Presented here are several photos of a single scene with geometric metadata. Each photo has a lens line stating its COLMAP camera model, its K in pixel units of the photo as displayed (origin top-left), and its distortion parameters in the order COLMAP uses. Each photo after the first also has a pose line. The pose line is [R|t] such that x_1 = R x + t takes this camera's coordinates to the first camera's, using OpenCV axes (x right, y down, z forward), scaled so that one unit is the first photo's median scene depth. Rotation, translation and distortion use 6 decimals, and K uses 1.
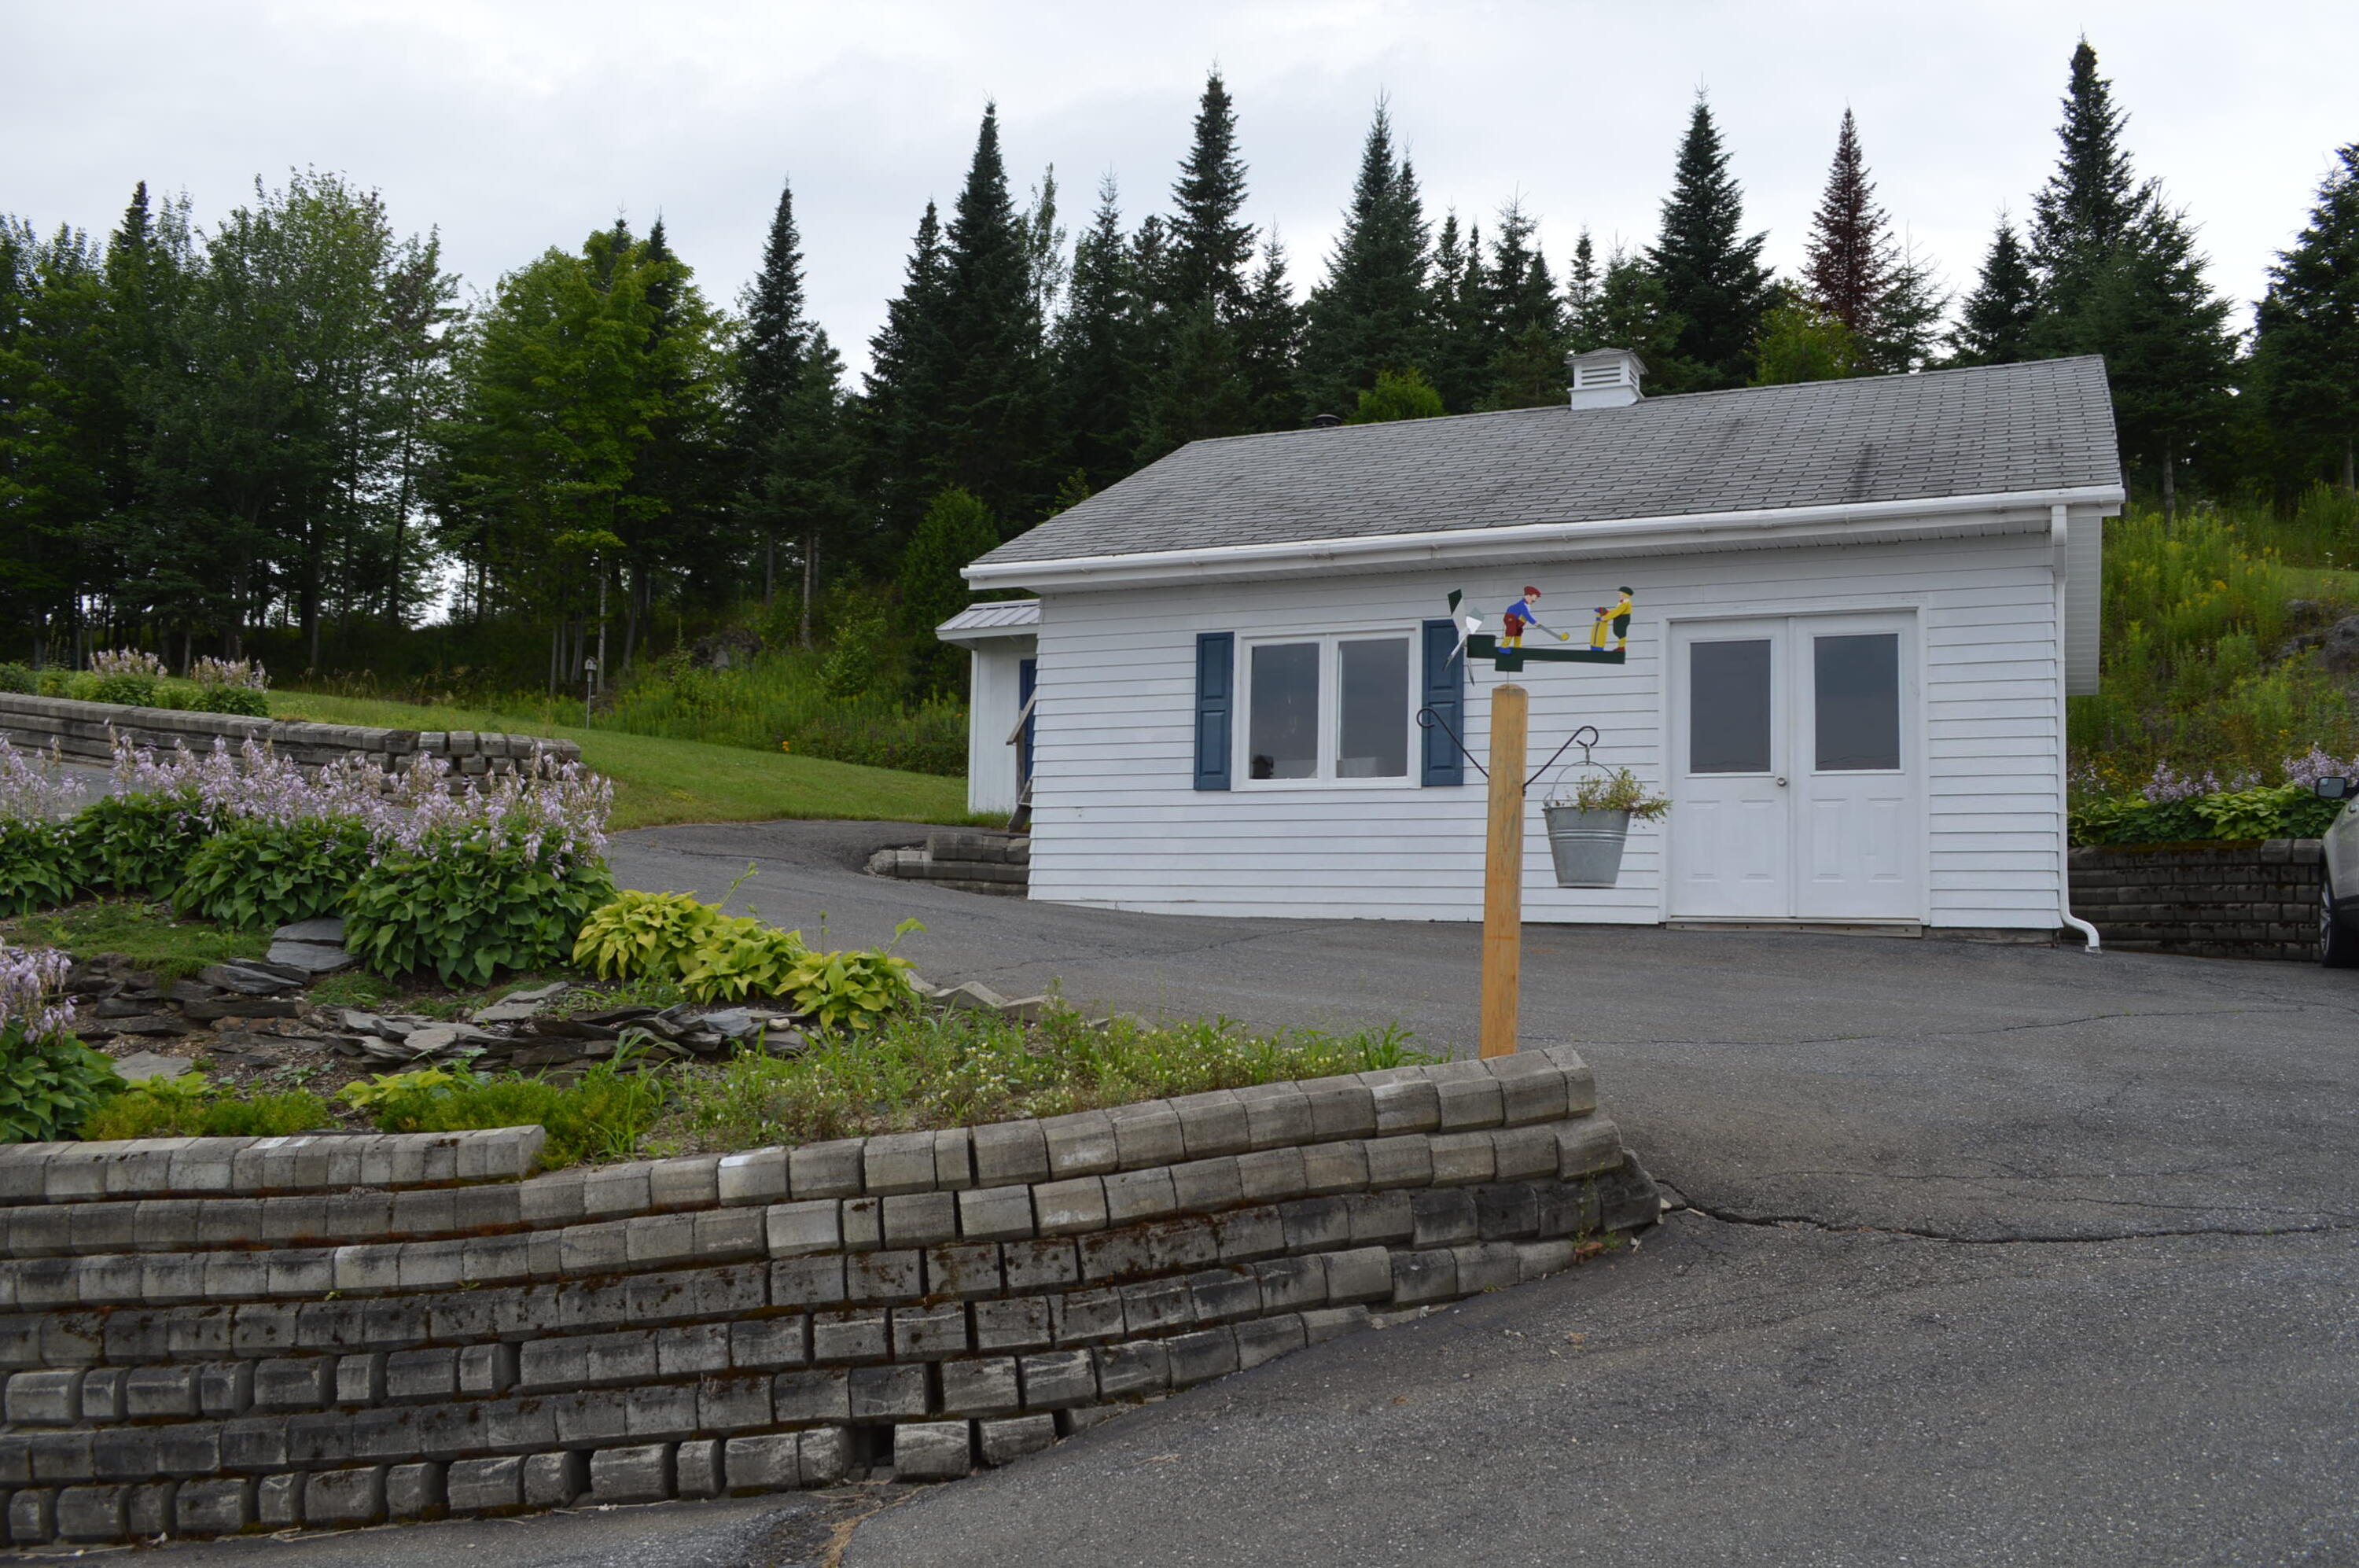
lens RADIAL K [[1908.2, 0, 1183.9], [0, 1908.2, 789.7], [0, 0, 1]] dist [-0.080045, 0.012472]
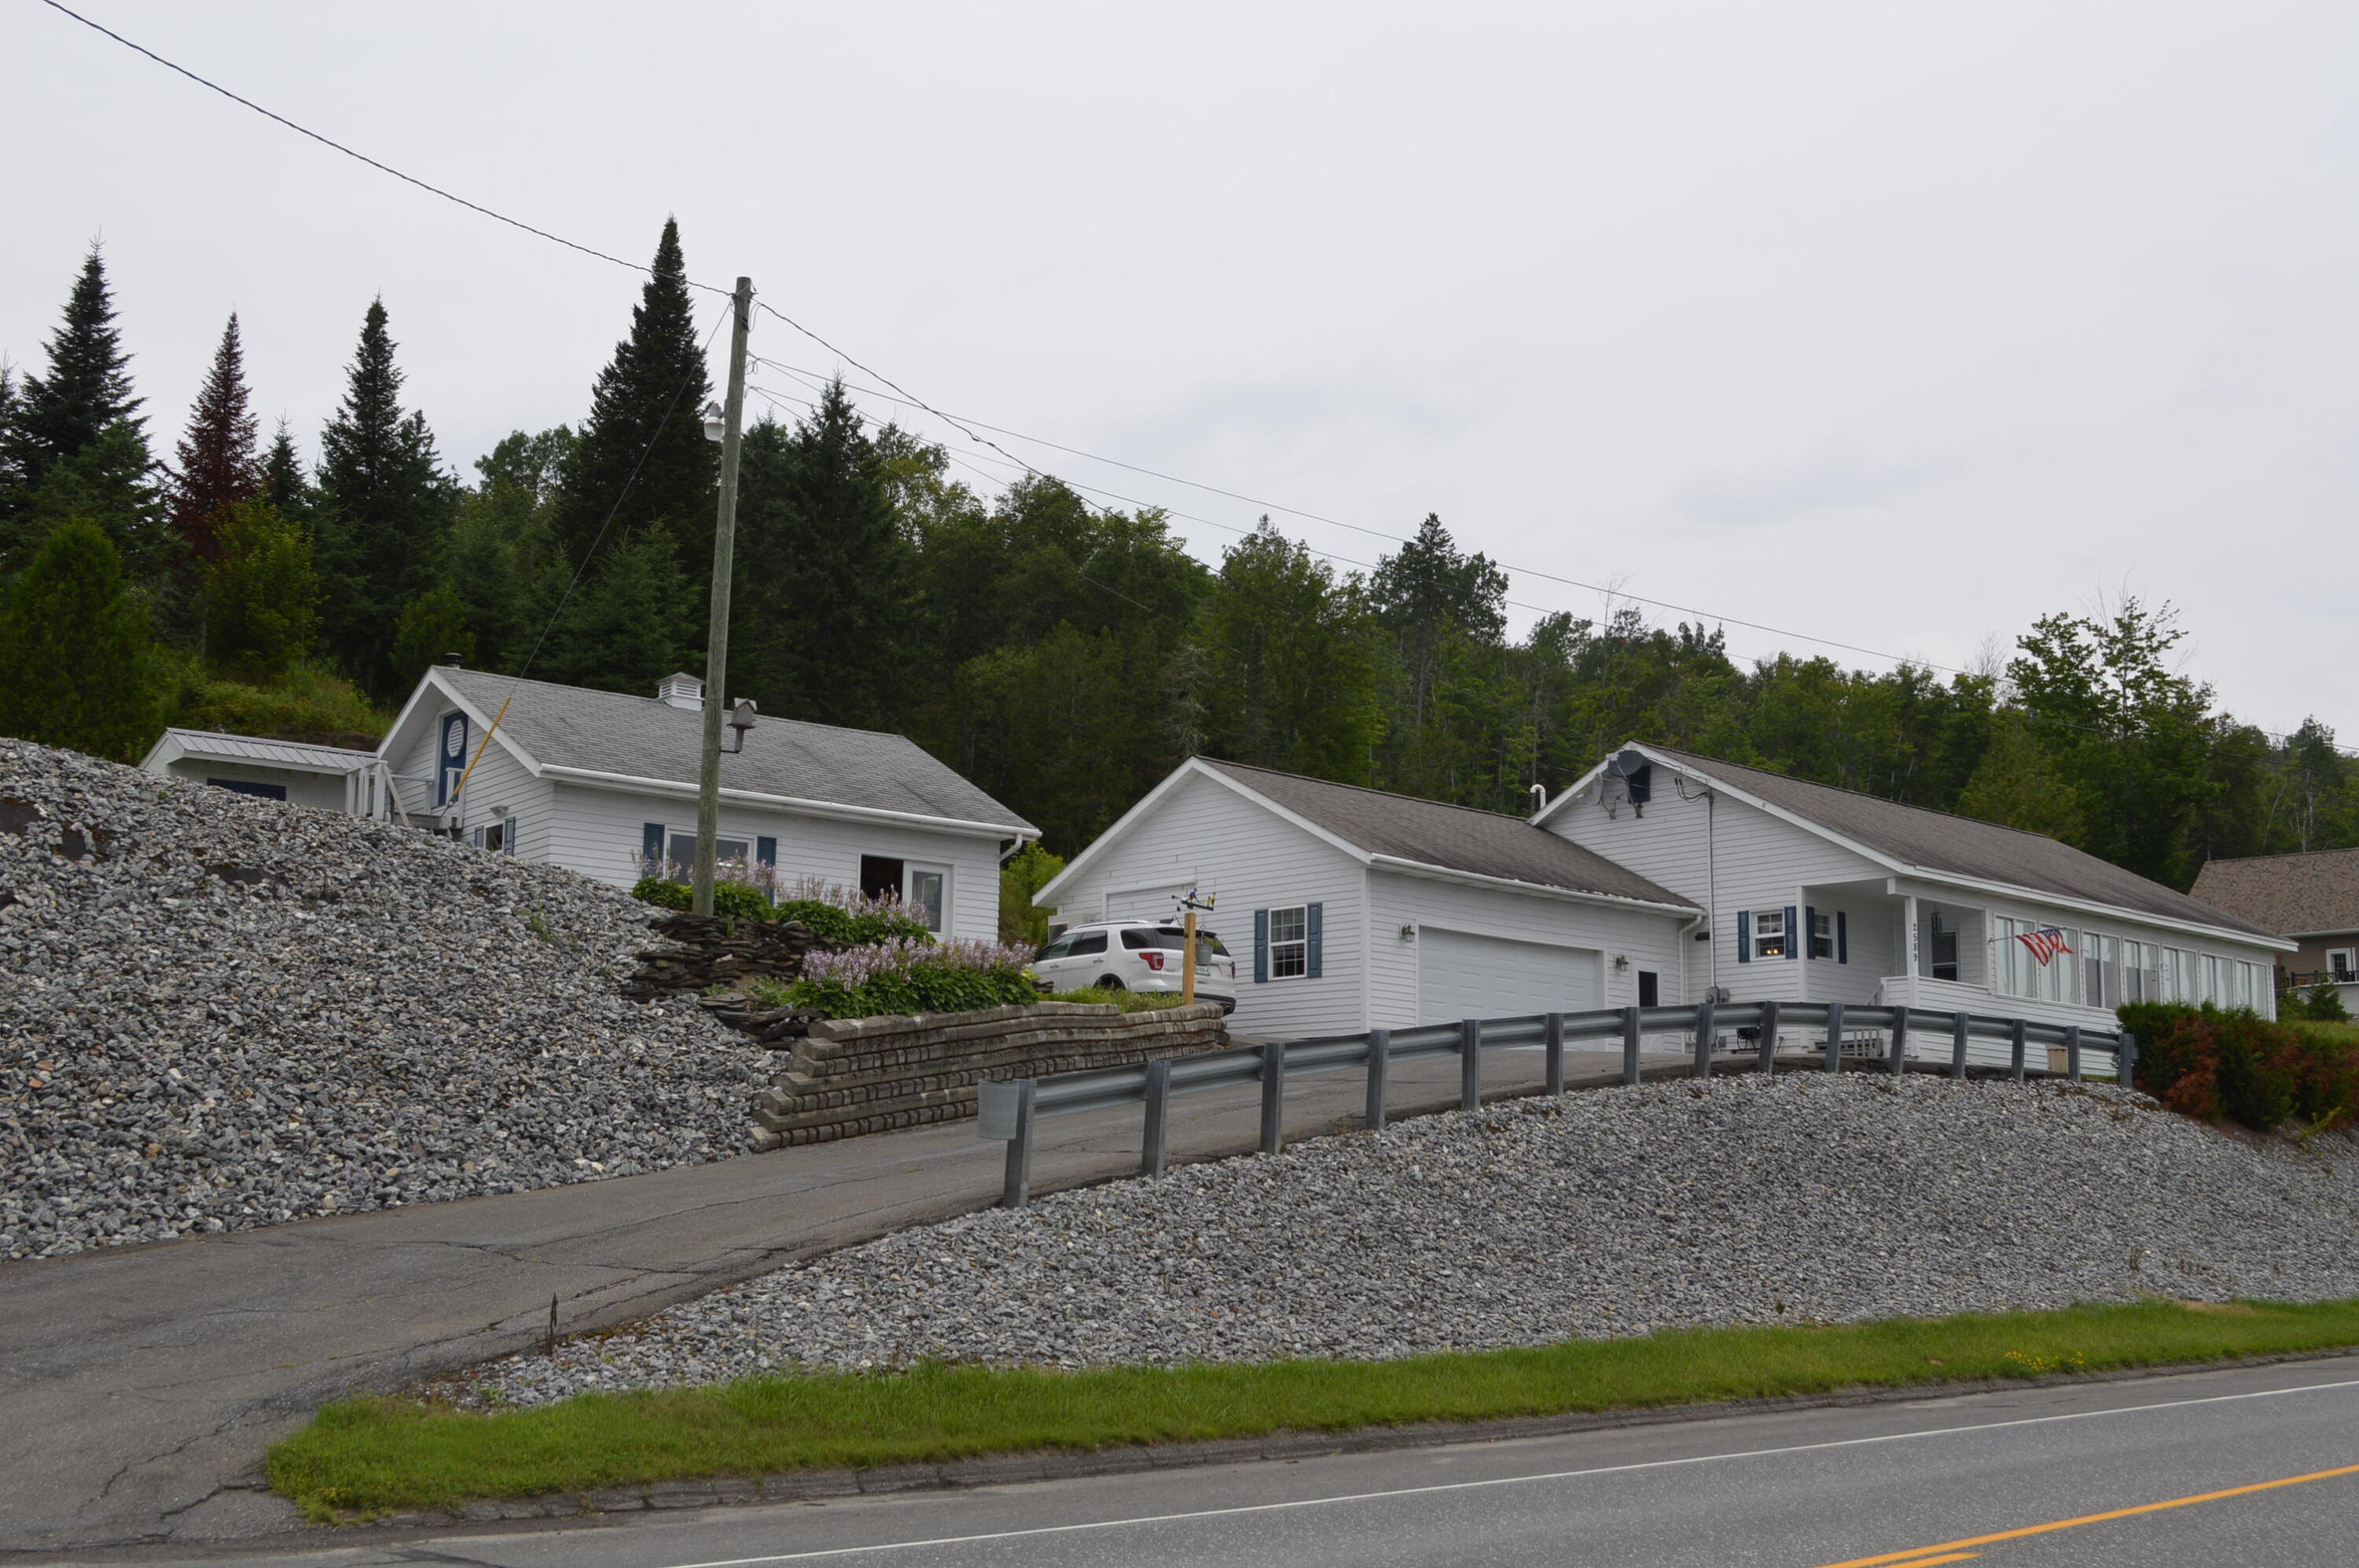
lens RADIAL K [[2660.5, 0, 1179.5], [0, 2660.5, 784.0], [0, 0, 1]] dist [-0.038334, -0.017117]
pose [[0.464453, 0.140556, 0.874372, -1.958097], [-0.081194, 0.989925, -0.116003, 0.134266], [-0.881868, -0.017116, 0.471186, -0.650130]]
